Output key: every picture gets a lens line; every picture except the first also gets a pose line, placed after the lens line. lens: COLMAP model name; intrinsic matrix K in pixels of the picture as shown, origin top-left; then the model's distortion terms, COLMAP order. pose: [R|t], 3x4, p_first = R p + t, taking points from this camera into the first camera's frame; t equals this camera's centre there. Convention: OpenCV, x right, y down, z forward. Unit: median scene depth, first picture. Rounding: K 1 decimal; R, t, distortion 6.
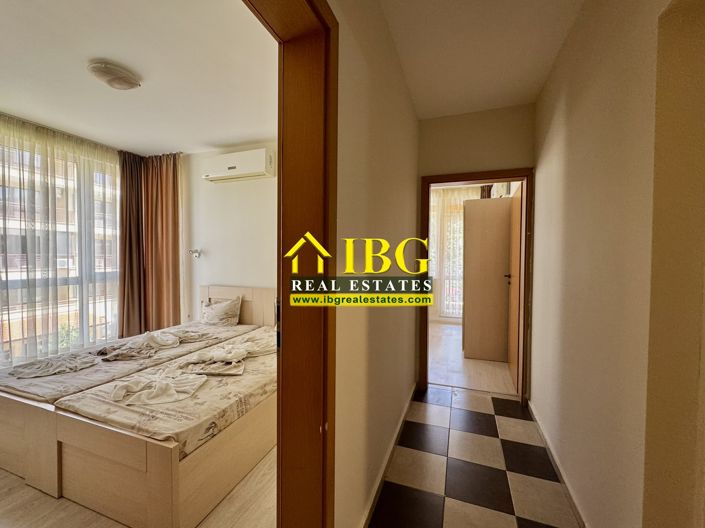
lens RADIAL K [[295.7, 0, 352.5], [0, 295.7, 264.0], [0, 0, 1]] dist [-0.001723, -0.000669]
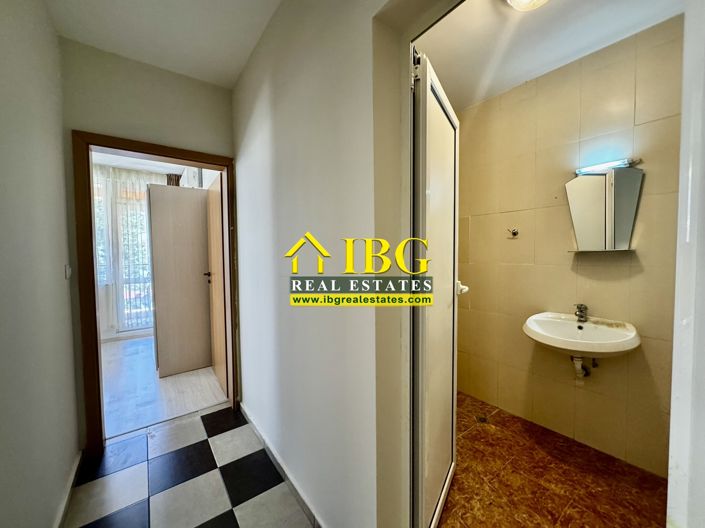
lens RADIAL K [[282.0, 0, 353.7], [0, 282.0, 263.3], [0, 0, 1]] dist [-0.002092, -0.000159]
pose [[0.543201, -0.044718, 0.838411, 0.045170], [0.036780, 0.998889, 0.029448, -0.003166], [-0.838797, 0.014841, 0.544242, 0.172495]]
